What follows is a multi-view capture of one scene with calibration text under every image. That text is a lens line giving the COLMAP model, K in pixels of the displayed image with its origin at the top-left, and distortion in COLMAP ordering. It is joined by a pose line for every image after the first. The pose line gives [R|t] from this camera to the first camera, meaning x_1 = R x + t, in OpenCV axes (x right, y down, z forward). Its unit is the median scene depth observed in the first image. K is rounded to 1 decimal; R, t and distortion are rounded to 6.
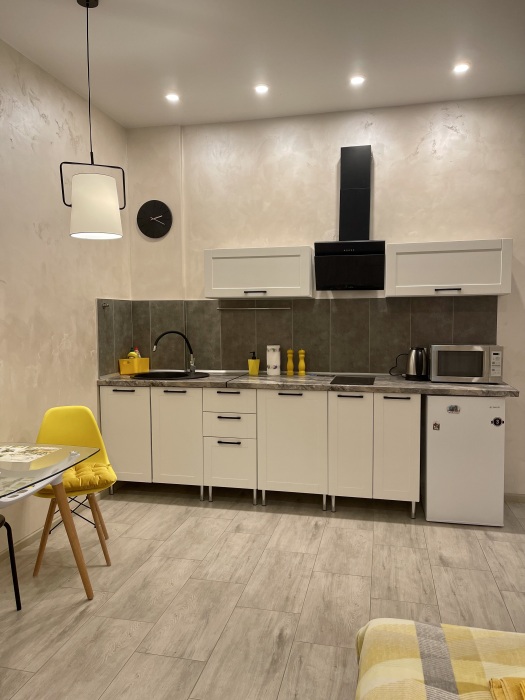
lens RADIAL K [[526.8, 0, 262.5], [0, 526.8, 350.0], [0, 0, 1]] dist [0.006745, -0.001188]
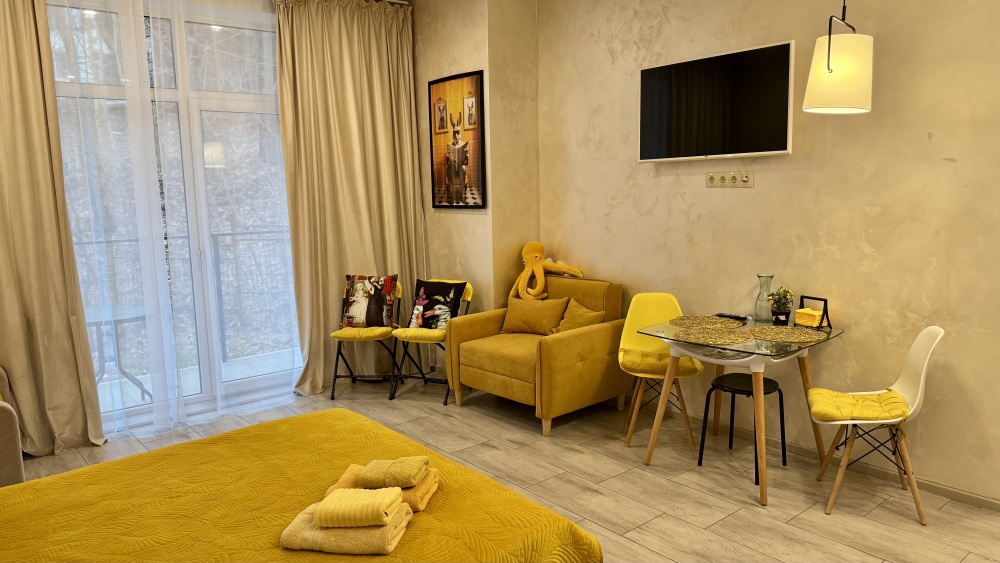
lens RADIAL K [[692.4, 0, 500.0], [0, 692.4, 285.5], [0, 0, 1]] dist [0.148297, -0.229706]
pose [[-0.600920, 0.132760, -0.788206, 1.034541], [-0.023527, 0.982745, 0.183463, -0.163536], [0.798963, 0.128791, -0.587428, 1.463329]]
